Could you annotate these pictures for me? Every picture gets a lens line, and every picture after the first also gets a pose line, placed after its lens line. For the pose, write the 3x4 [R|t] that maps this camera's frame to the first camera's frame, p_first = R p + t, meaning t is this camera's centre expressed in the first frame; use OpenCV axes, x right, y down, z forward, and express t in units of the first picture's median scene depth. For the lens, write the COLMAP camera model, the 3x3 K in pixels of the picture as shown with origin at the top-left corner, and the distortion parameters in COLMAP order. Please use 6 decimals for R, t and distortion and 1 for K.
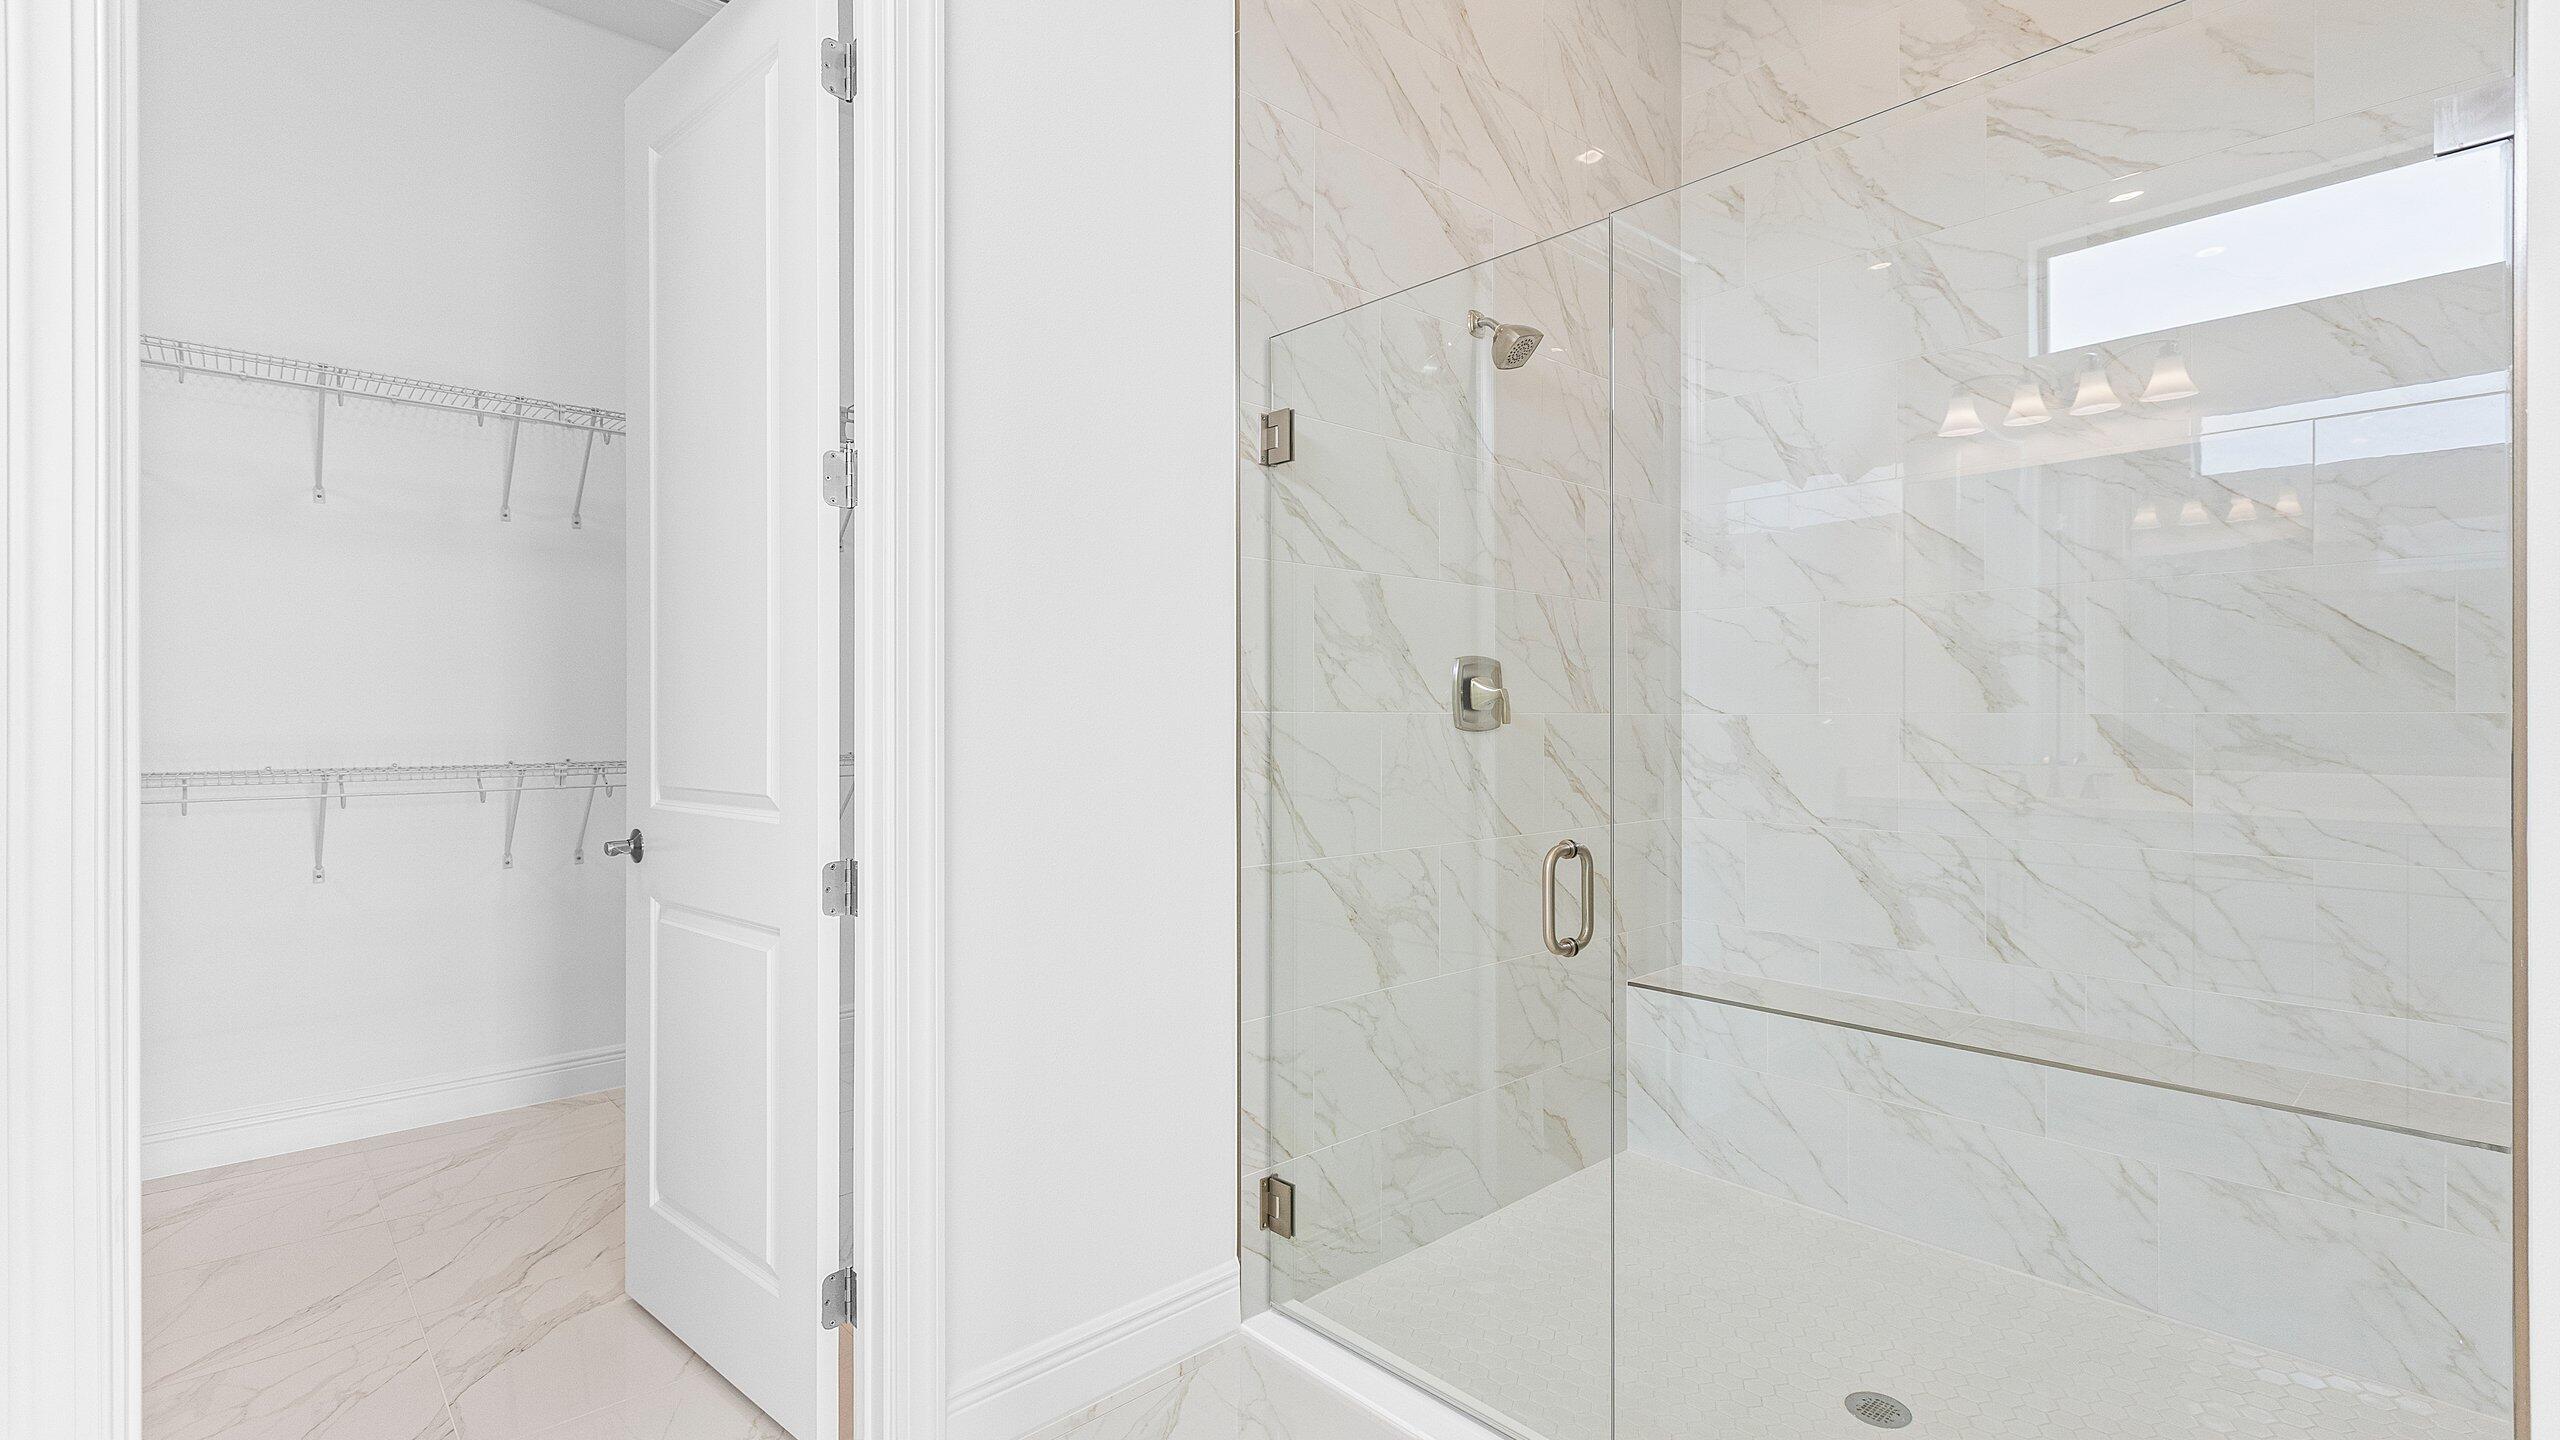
lens RADIAL K [[1145.9, 0, 1273.9], [0, 1145.9, 722.3], [0, 0, 1]] dist [0.001898, -0.000523]
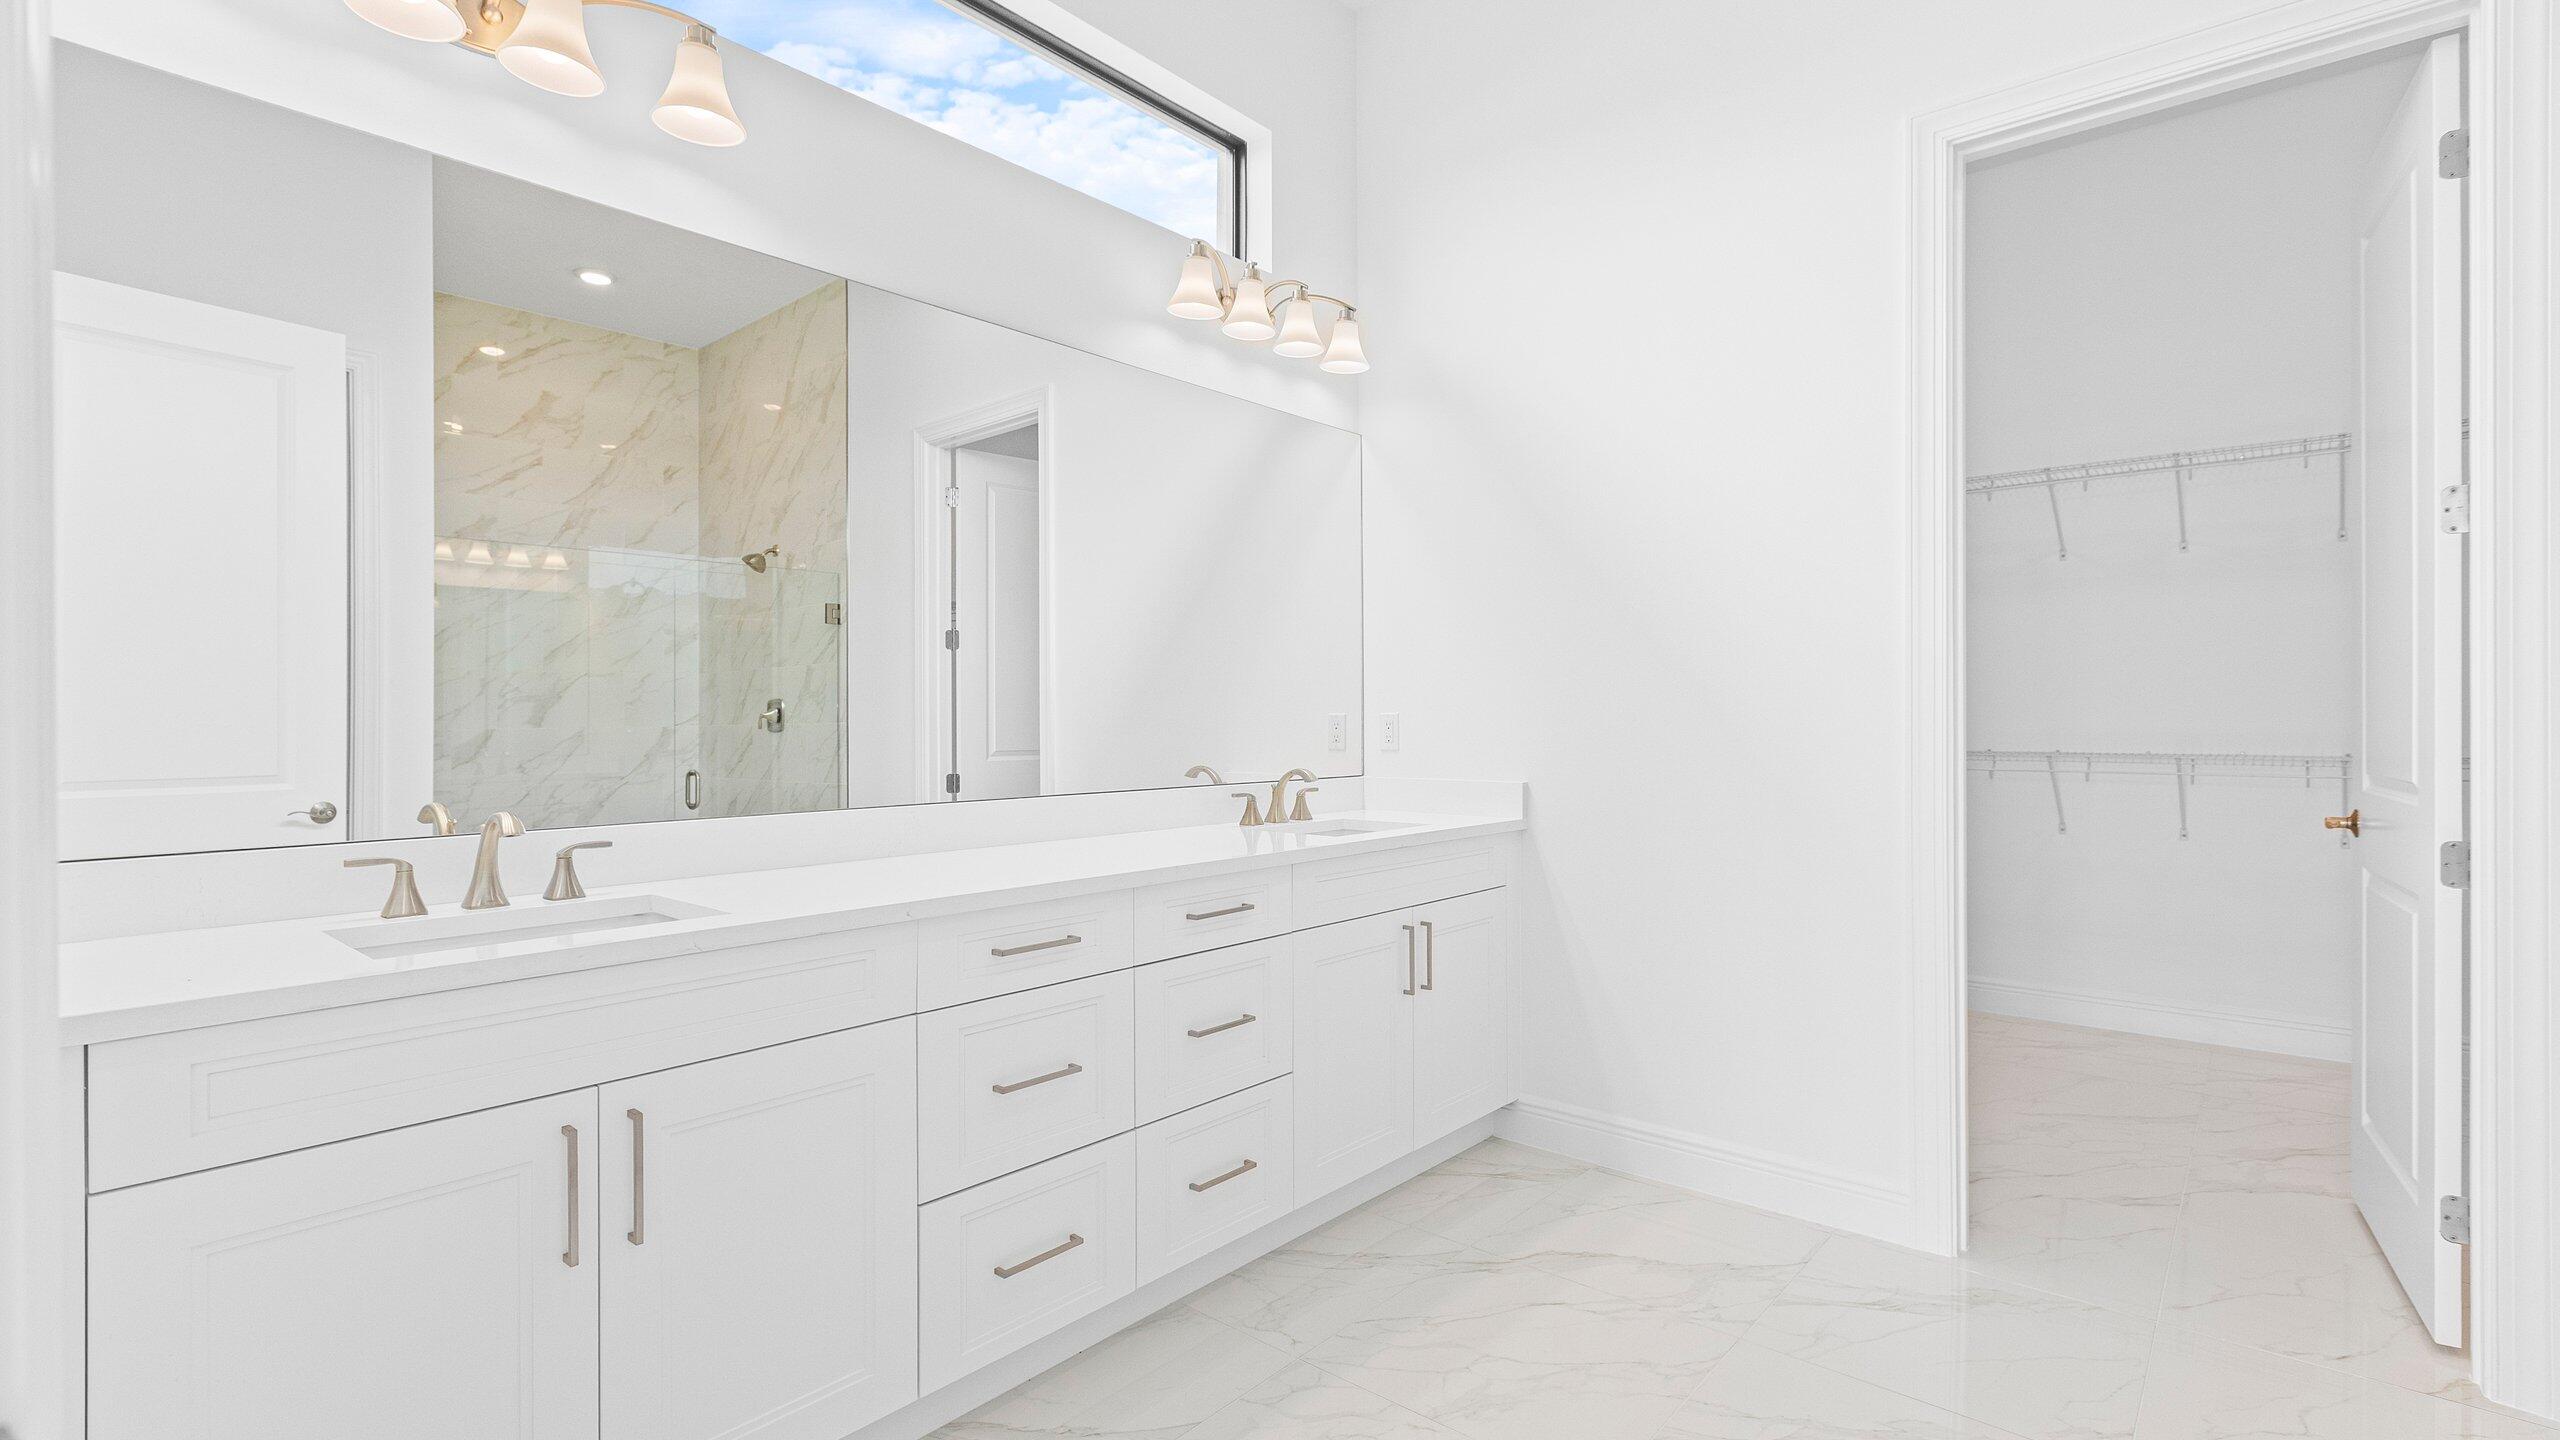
lens RADIAL K [[1145.9, 0, 1273.9], [0, 1145.9, 722.3], [0, 0, 1]] dist [0.001898, -0.000523]
pose [[0.097199, 0.003491, -0.995259, 0.508974], [0.002307, 0.999990, 0.003733, -0.004019], [0.995262, -0.002659, 0.097190, -0.231206]]
